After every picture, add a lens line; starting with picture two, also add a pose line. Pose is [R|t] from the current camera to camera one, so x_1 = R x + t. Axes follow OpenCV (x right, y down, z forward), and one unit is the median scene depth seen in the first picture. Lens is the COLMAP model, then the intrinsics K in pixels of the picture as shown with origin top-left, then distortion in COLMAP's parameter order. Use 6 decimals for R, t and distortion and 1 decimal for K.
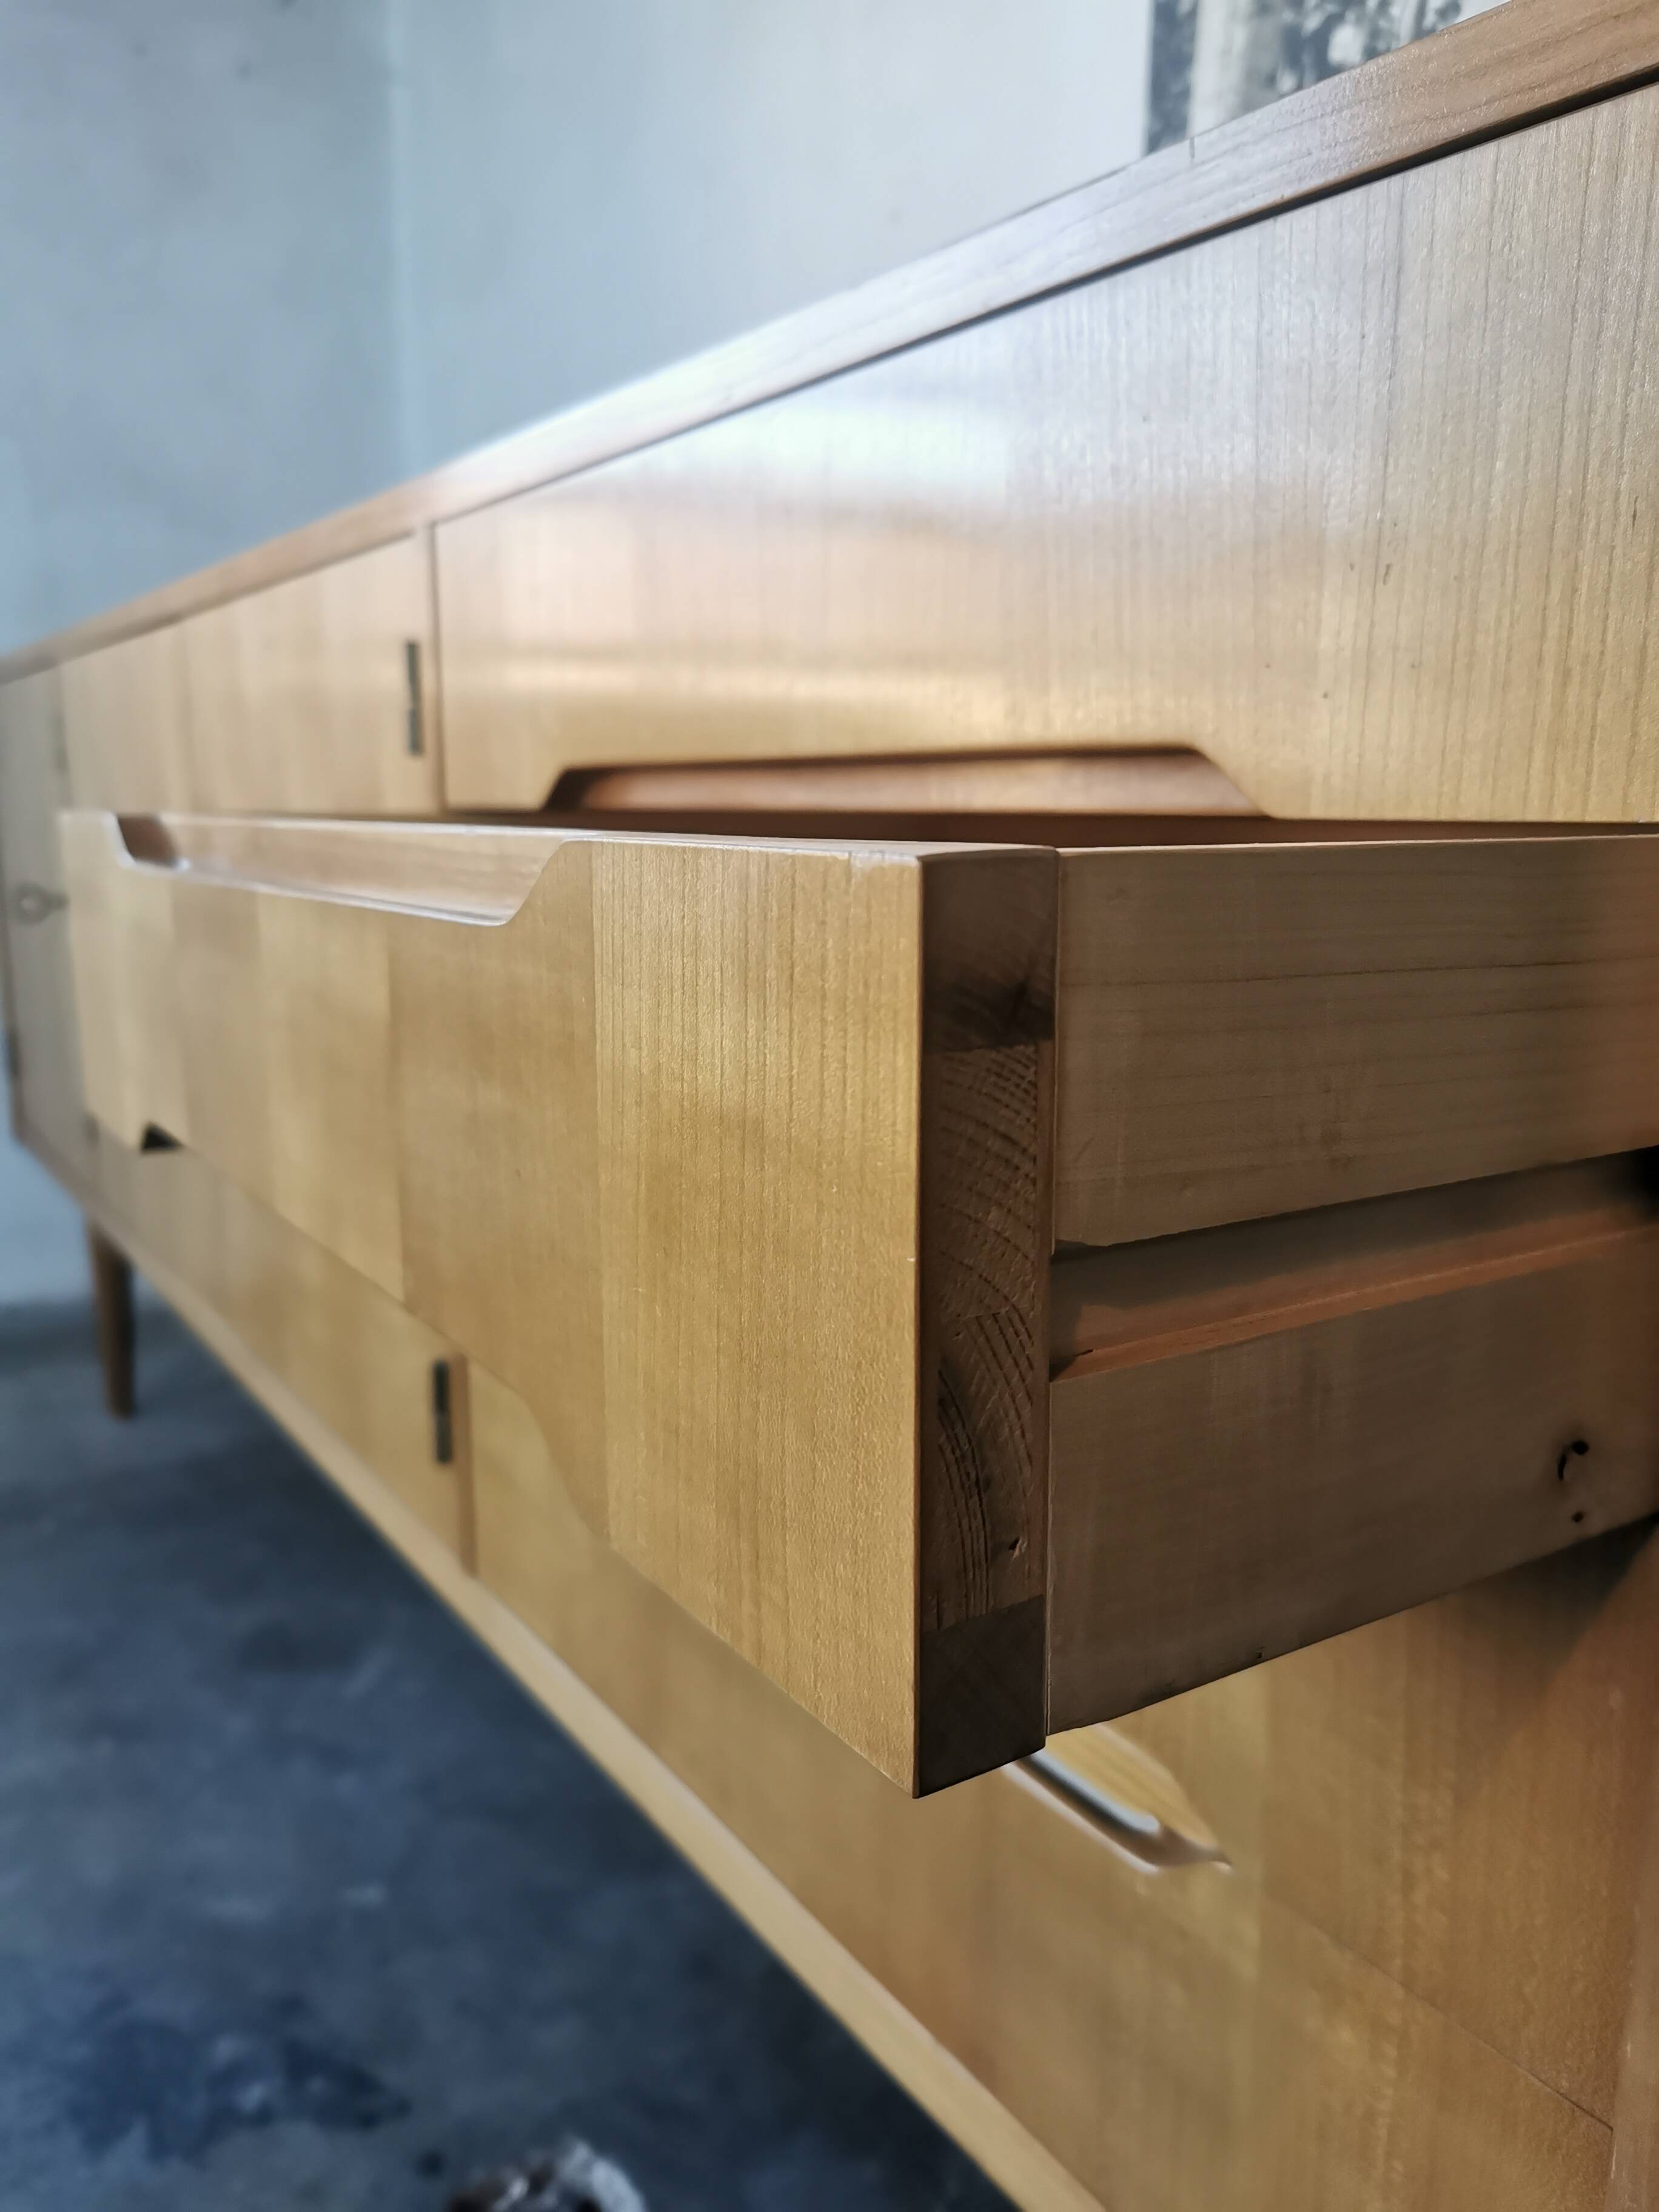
lens RADIAL K [[1735.6, 0, 810.7], [0, 1735.6, 1082.1], [0, 0, 1]] dist [0.063420, -0.094745]
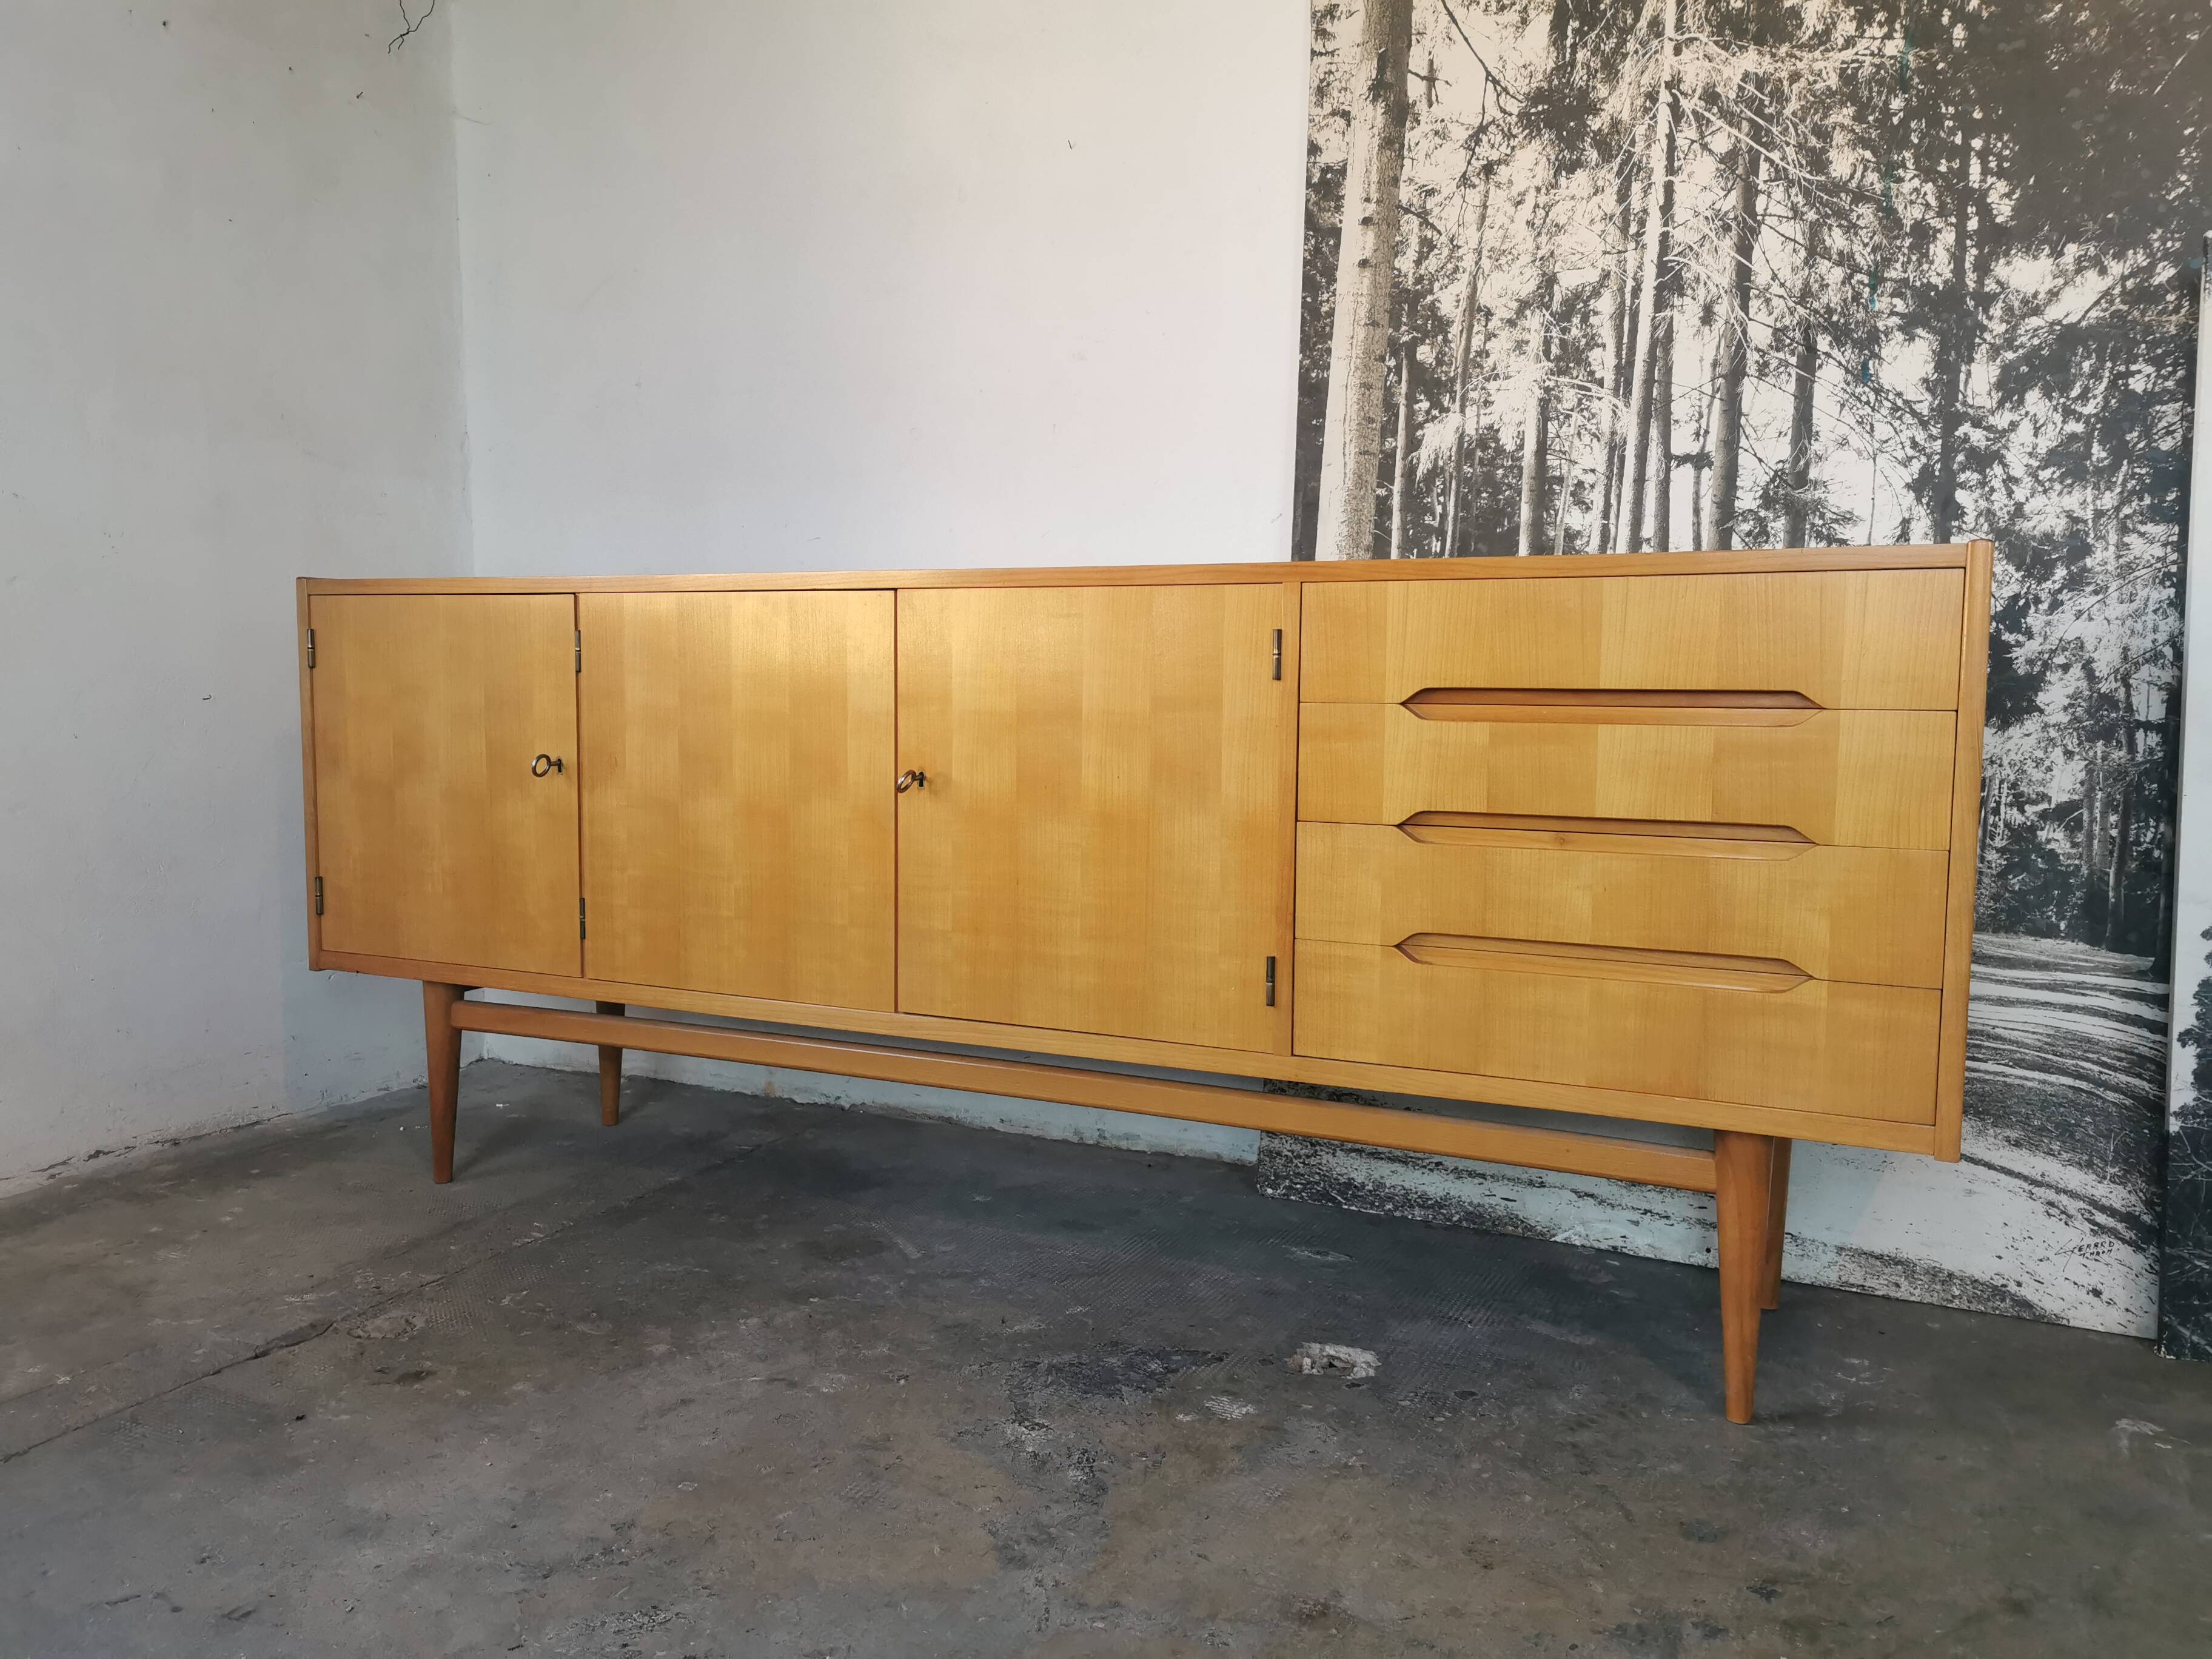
lens RADIAL K [[1731.2, 0, 1097.8], [0, 1731.2, 815.7], [0, 0, 1]] dist [0.057402, -0.082486]
pose [[0.840580, -0.032574, 0.540706, -1.355069], [0.079662, 0.994771, -0.063914, 0.097323], [-0.535797, 0.096799, 0.838780, -0.603278]]
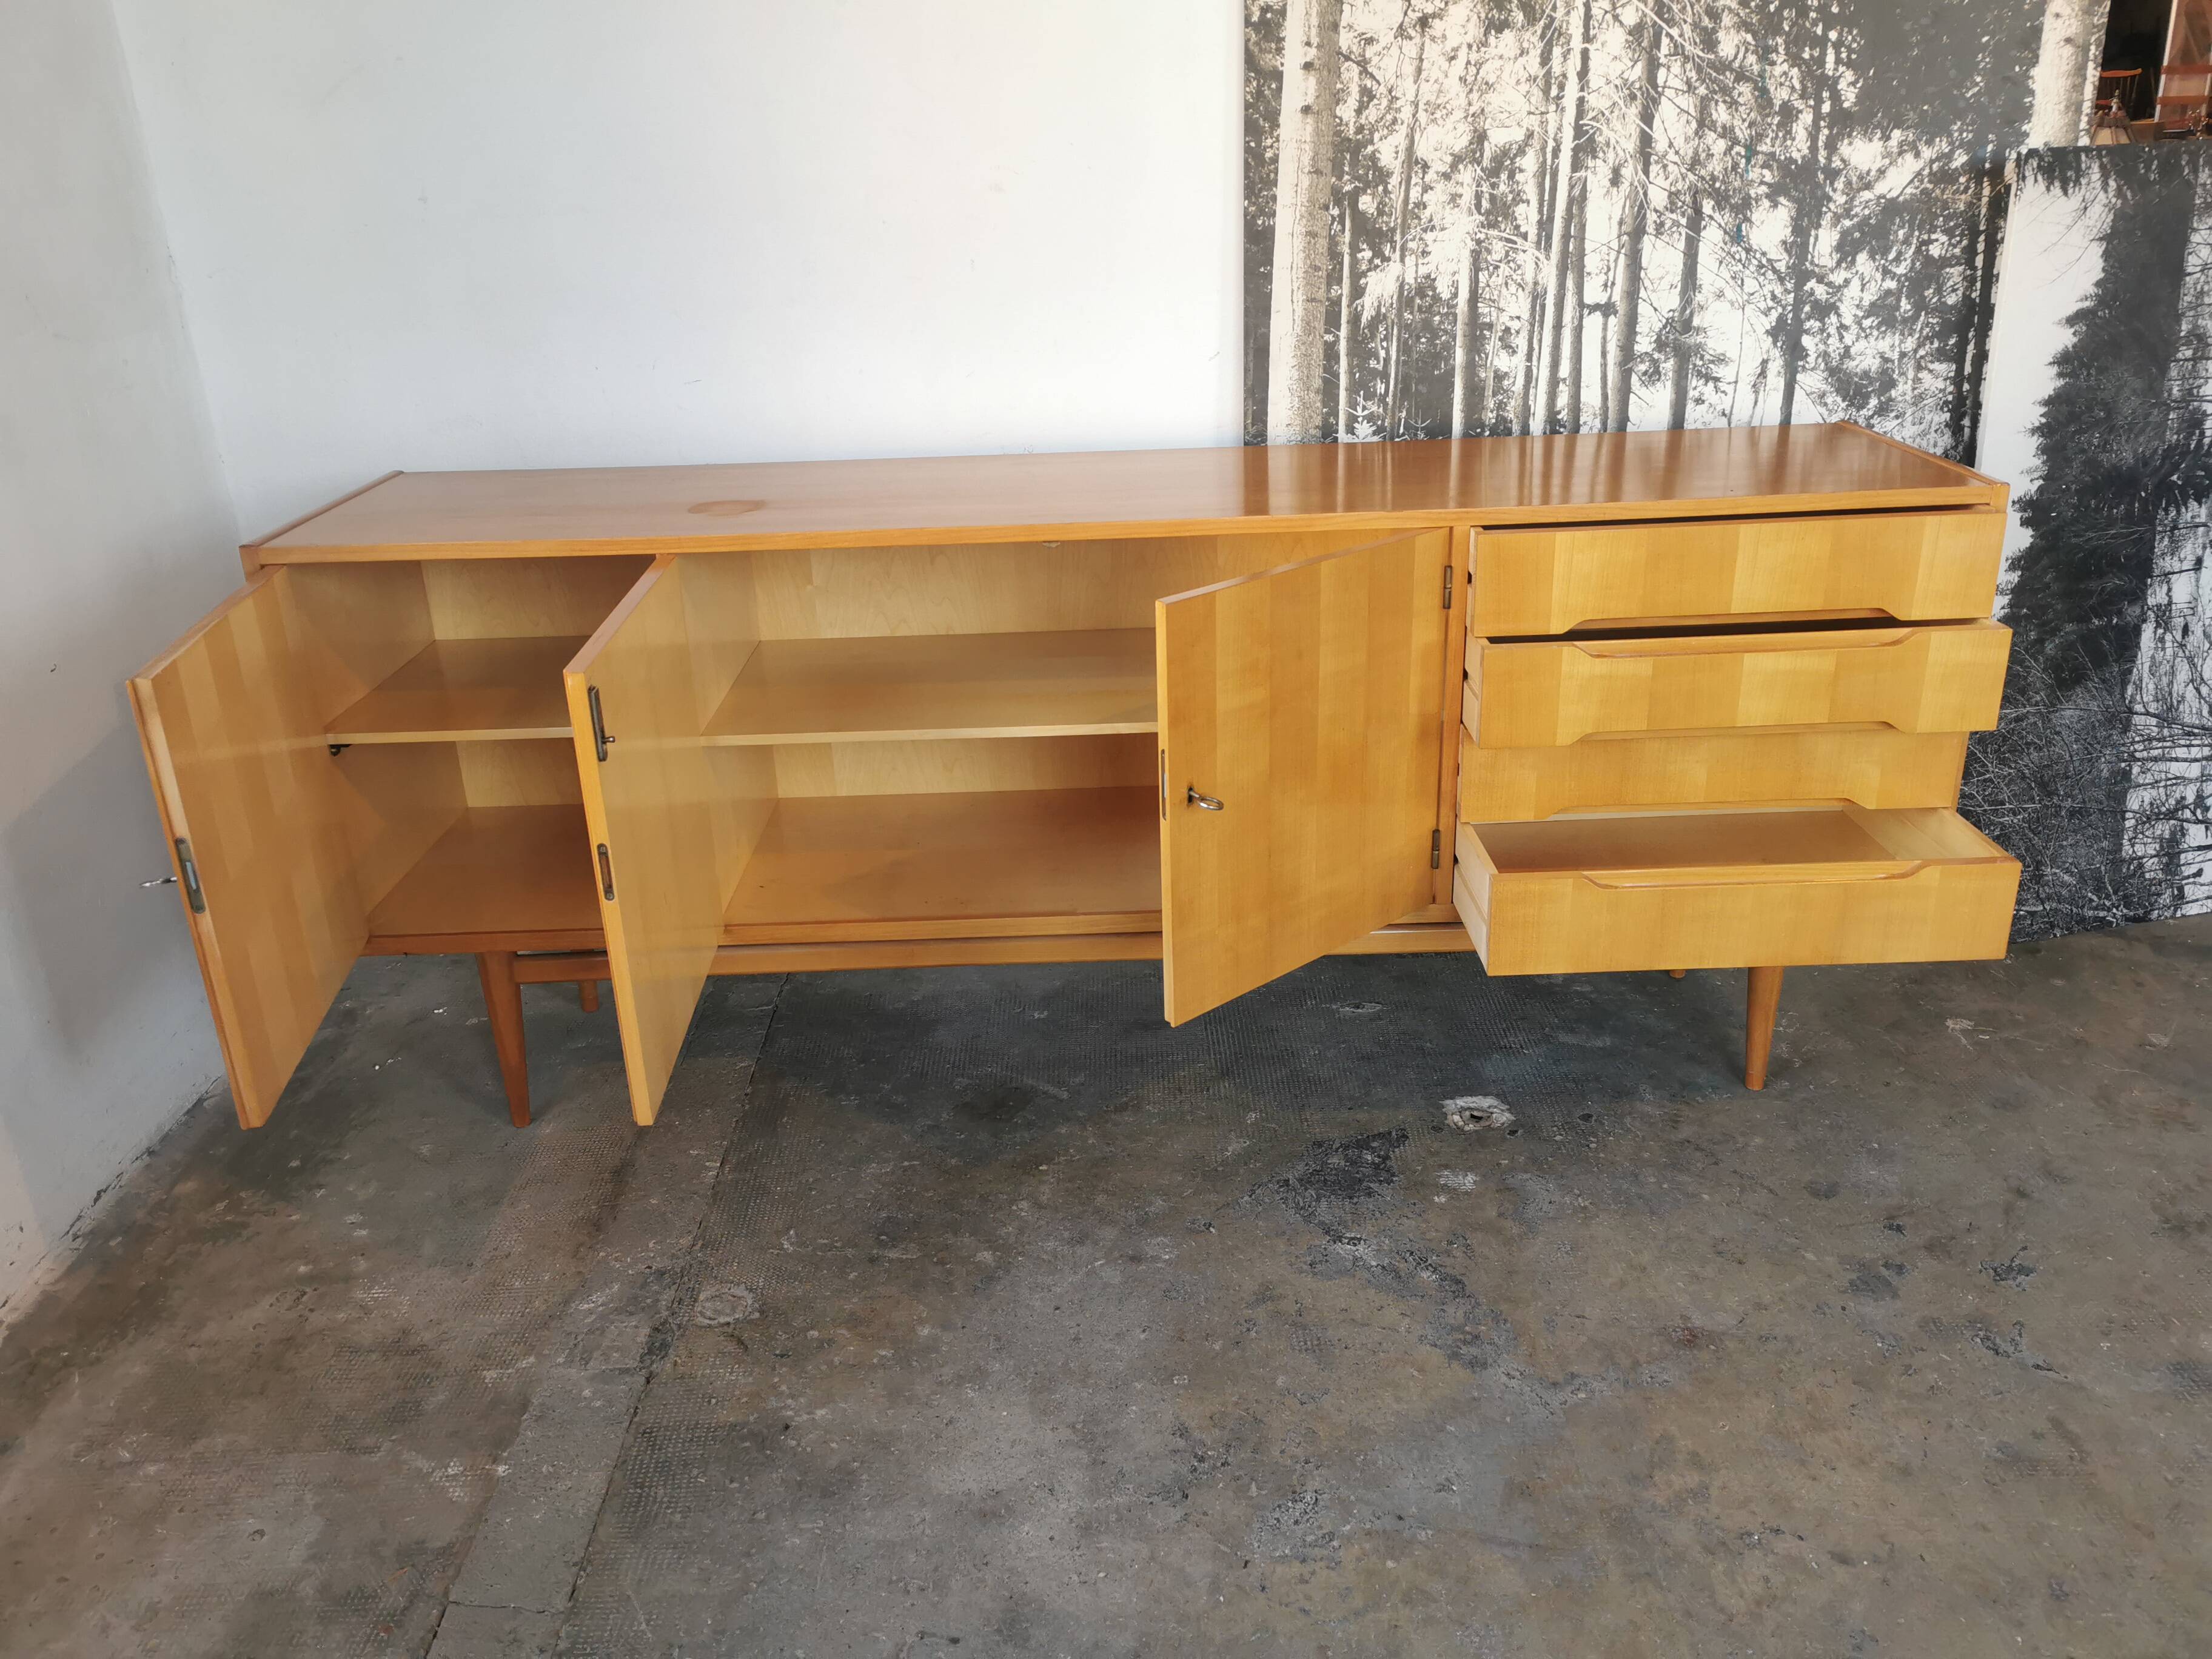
lens RADIAL K [[1735.6, 0, 1105.7], [0, 1735.6, 837.6], [0, 0, 1]] dist [0.063420, -0.094745]
pose [[0.518642, -0.336164, 0.786132, -2.208413], [0.176873, 0.941758, 0.286022, -0.575408], [-0.836496, -0.009298, 0.547894, -0.002207]]
